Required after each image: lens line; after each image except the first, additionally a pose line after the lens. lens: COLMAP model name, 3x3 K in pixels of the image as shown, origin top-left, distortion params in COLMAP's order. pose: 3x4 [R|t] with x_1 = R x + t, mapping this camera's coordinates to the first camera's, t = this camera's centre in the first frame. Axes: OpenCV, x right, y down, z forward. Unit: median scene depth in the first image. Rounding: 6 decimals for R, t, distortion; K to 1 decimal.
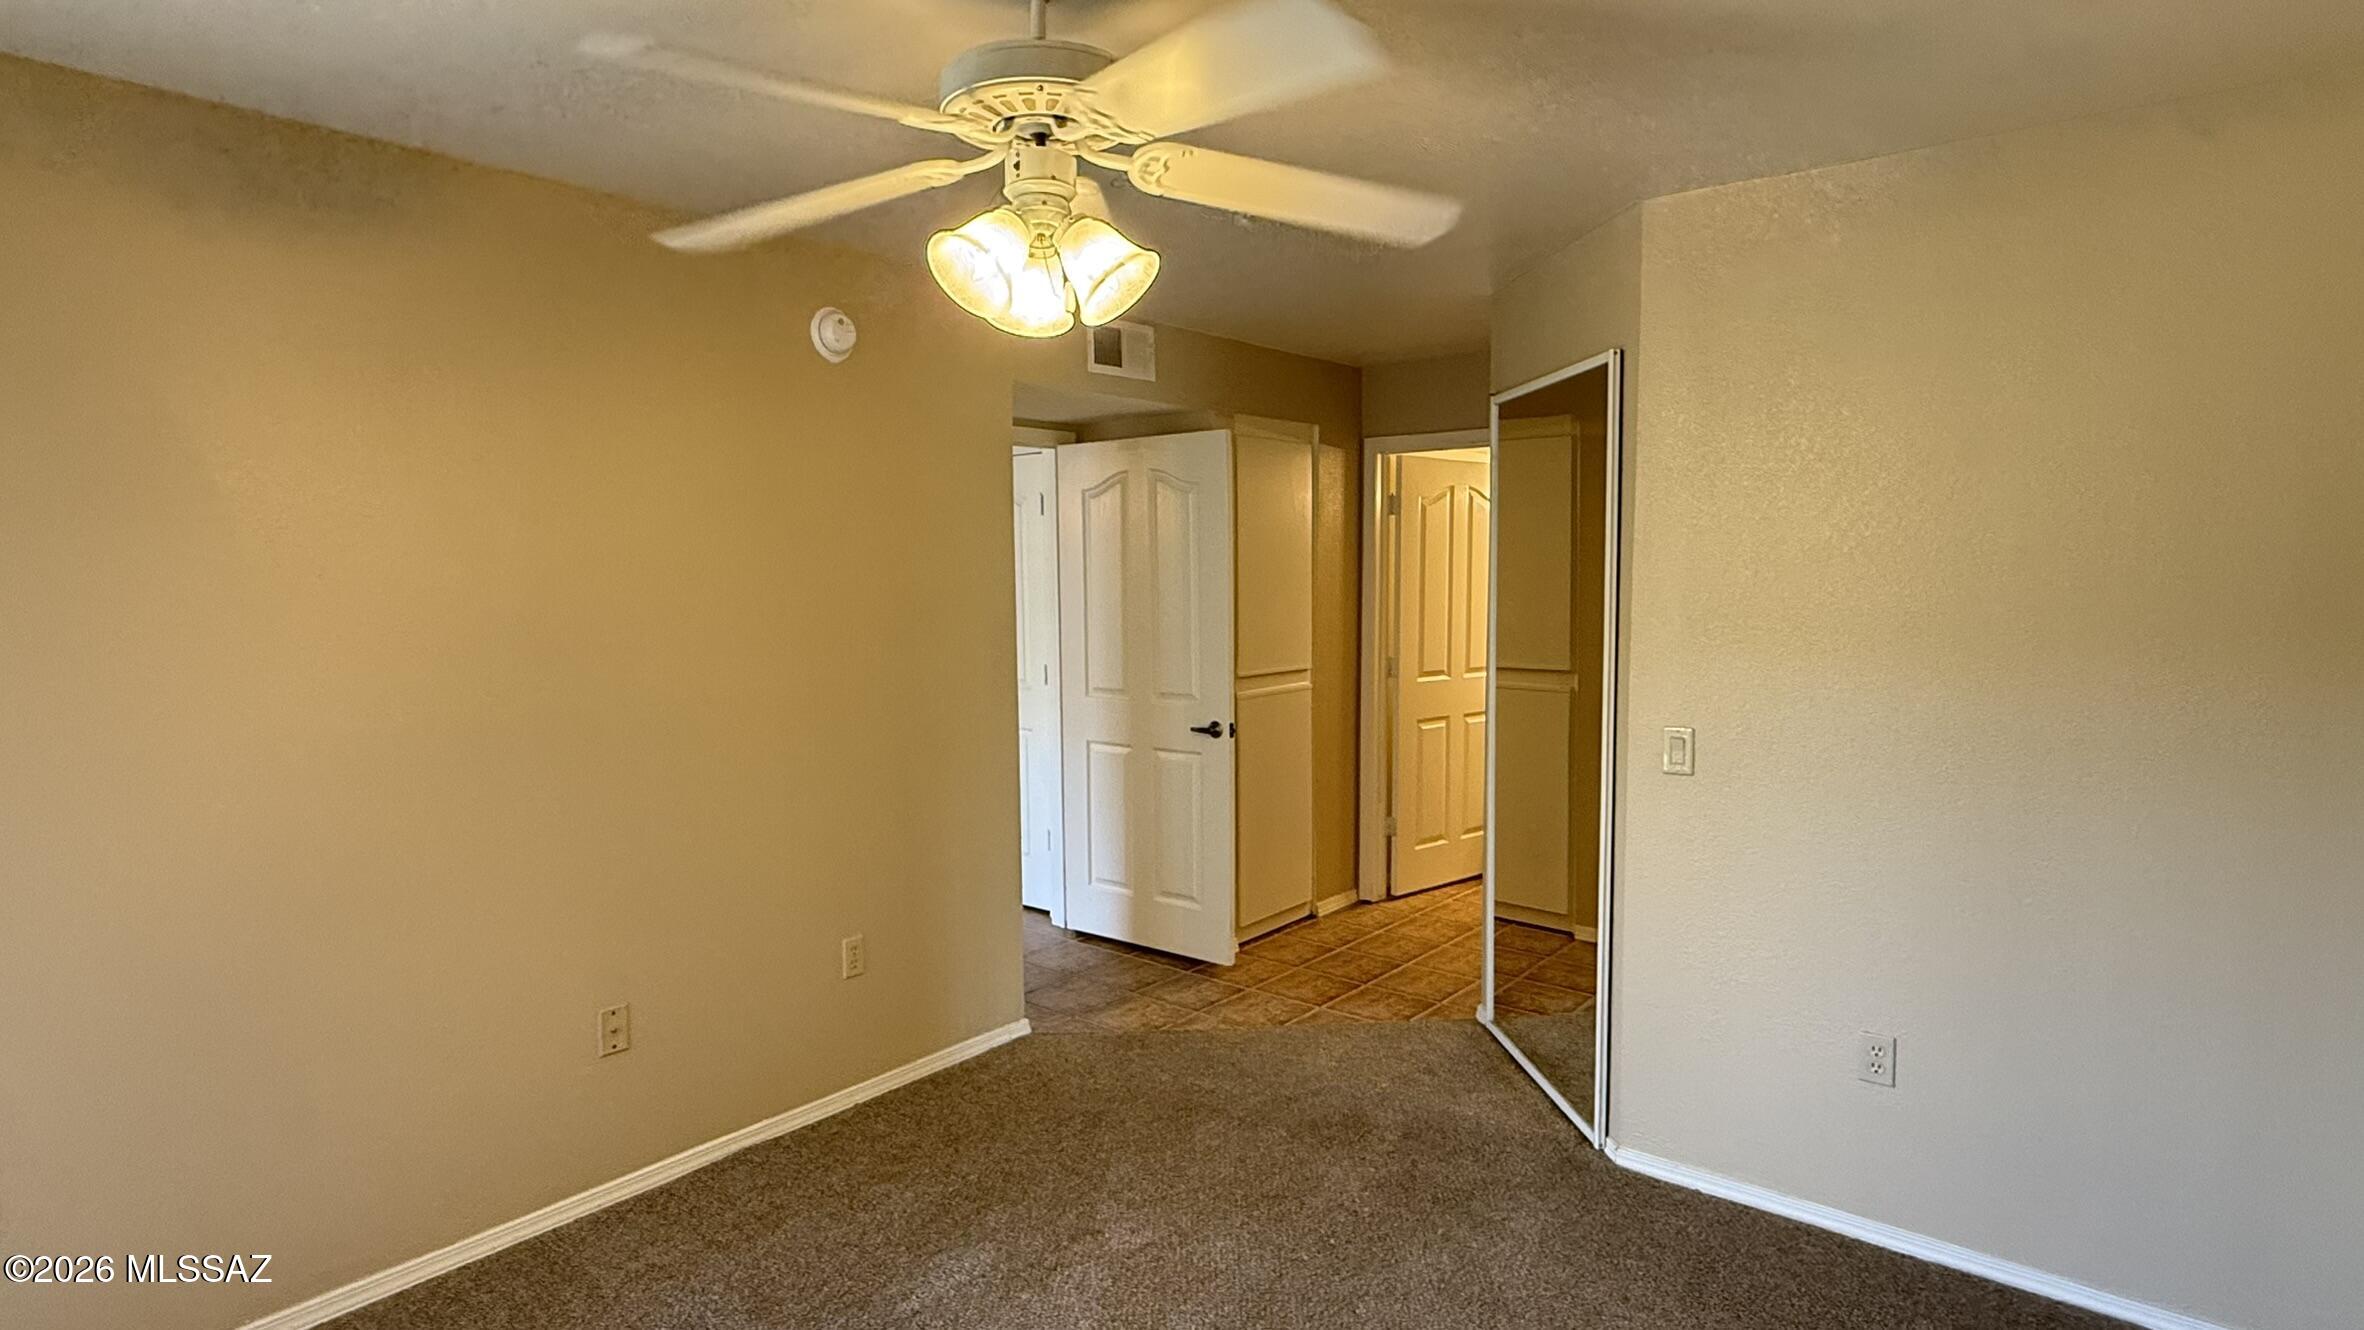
lens RADIAL K [[1223.8, 0, 1186.3], [0, 1223.8, 671.3], [0, 0, 1]] dist [-0.000557, 0.000714]
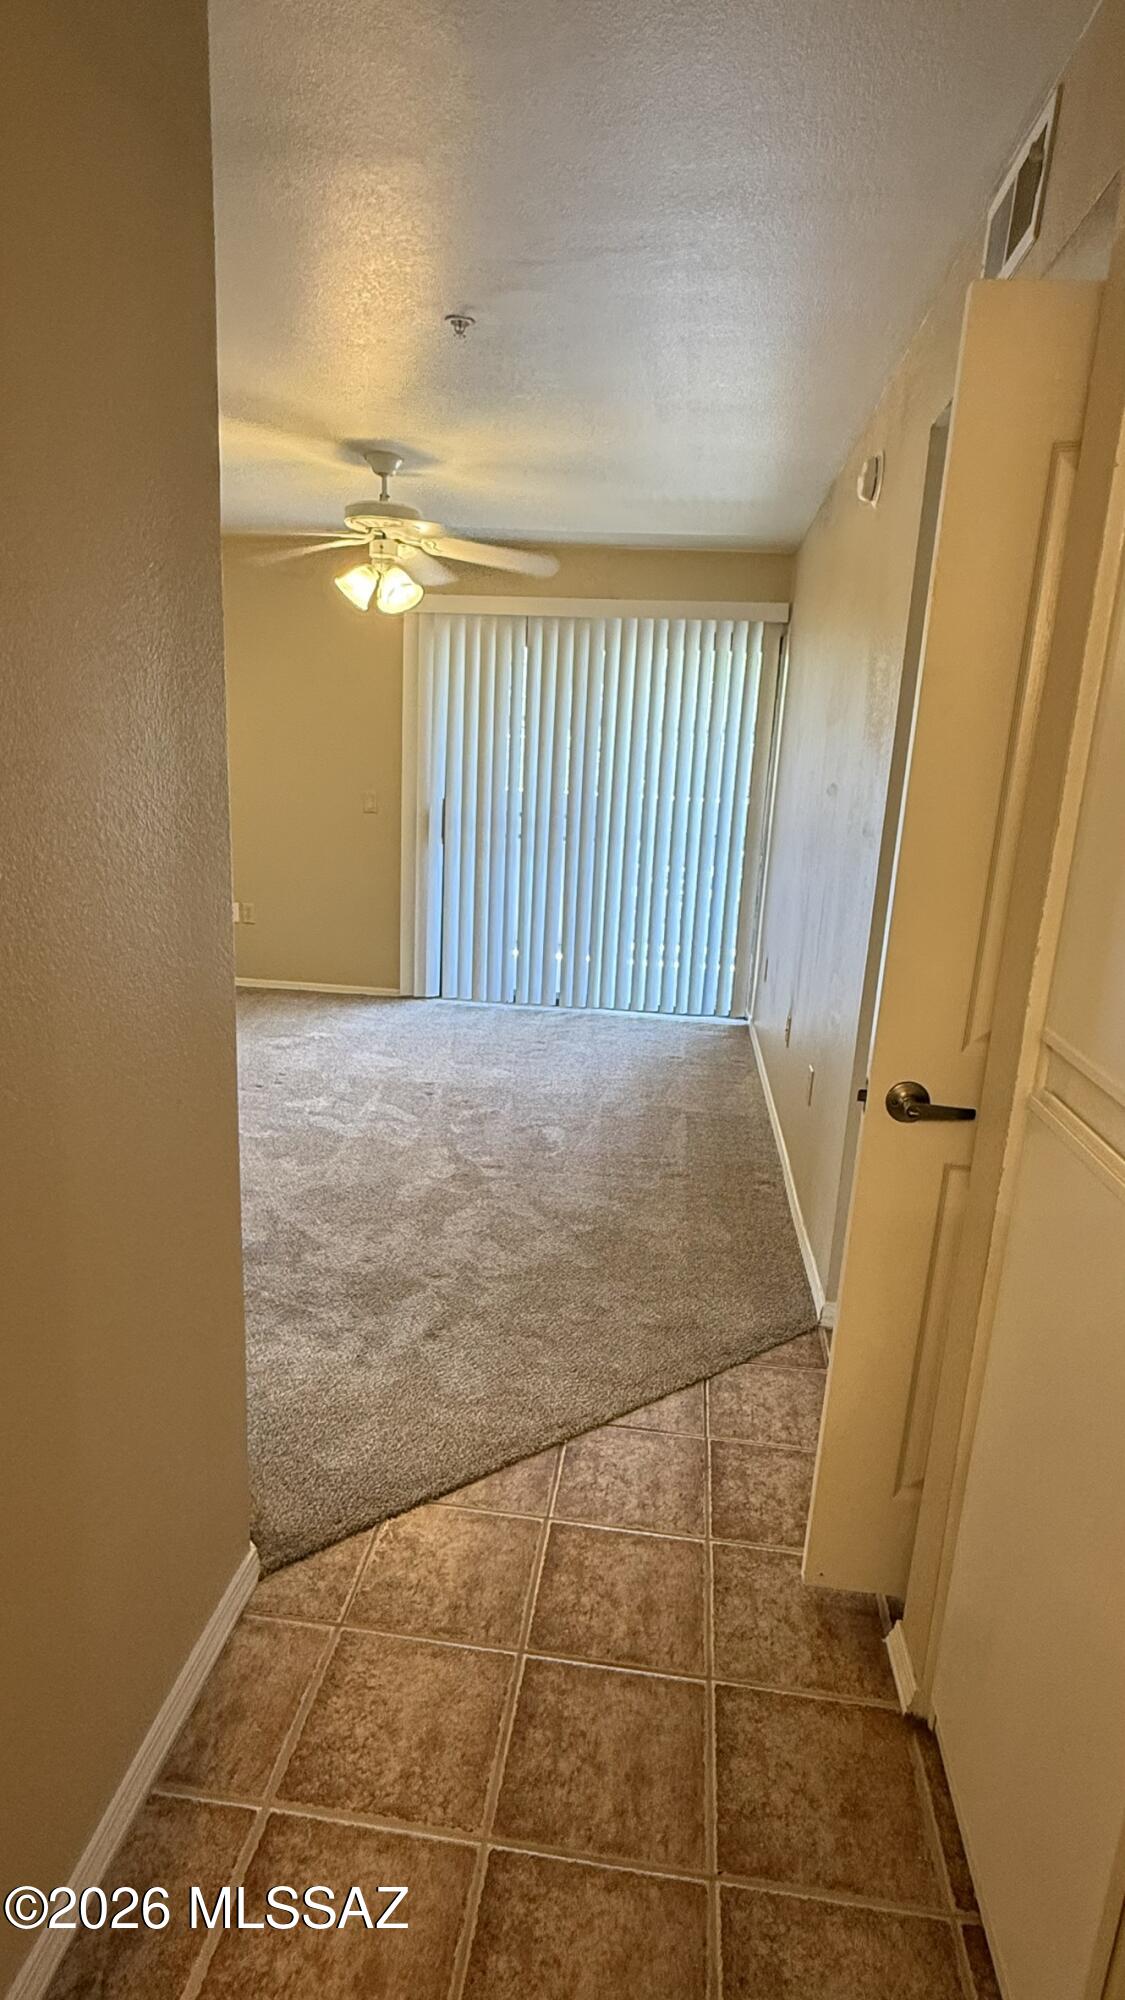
lens RADIAL K [[1035.4, 0, 554.2], [0, 1035.4, 1006.0], [0, 0, 1]] dist [-0.000557, 0.000714]
pose [[-0.847833, 0.098923, -0.520955, 0.314795], [-0.082167, 0.946070, 0.313370, -0.083156], [0.523859, 0.308490, -0.793981, 1.258364]]
